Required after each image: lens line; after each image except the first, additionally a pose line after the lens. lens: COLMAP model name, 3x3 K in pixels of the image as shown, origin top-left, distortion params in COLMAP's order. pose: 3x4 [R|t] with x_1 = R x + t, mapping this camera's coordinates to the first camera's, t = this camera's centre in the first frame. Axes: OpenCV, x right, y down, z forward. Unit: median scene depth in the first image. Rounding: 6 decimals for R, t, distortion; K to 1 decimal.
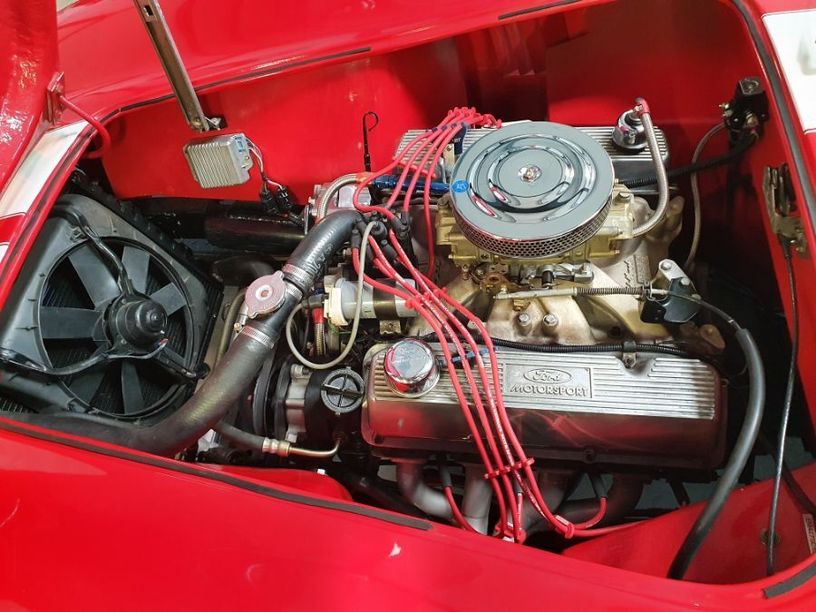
lens RADIAL K [[643.9, 0, 408.0], [0, 643.9, 306.0], [0, 0, 1]] dist [0.121220, -0.228589]
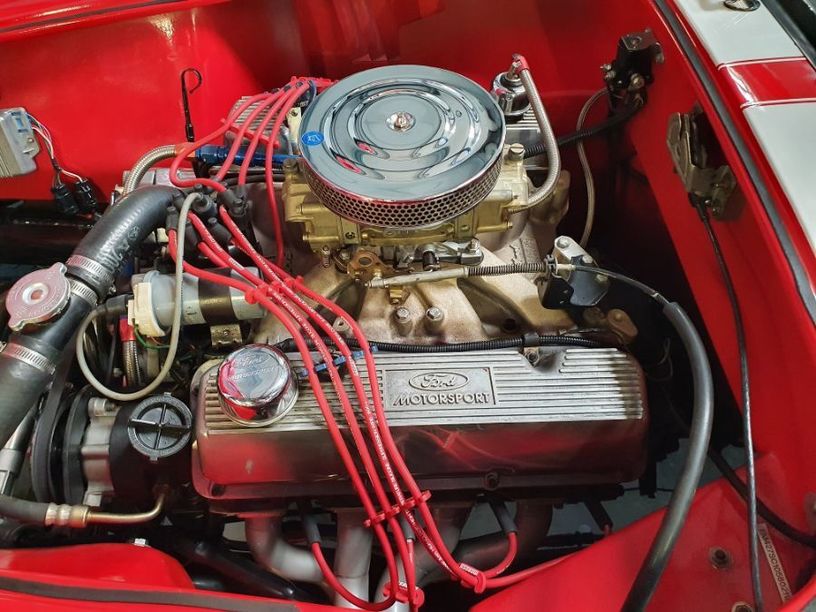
lens RADIAL K [[673.9, 0, 408.0], [0, 673.9, 306.0], [0, 0, 1]] dist [0.102600, -0.219358]
pose [[0.974961, -0.047549, 0.217235, 0.007602], [0.057687, 0.997510, -0.040565, 0.044021], [-0.214765, 0.052081, 0.975276, 0.198707]]
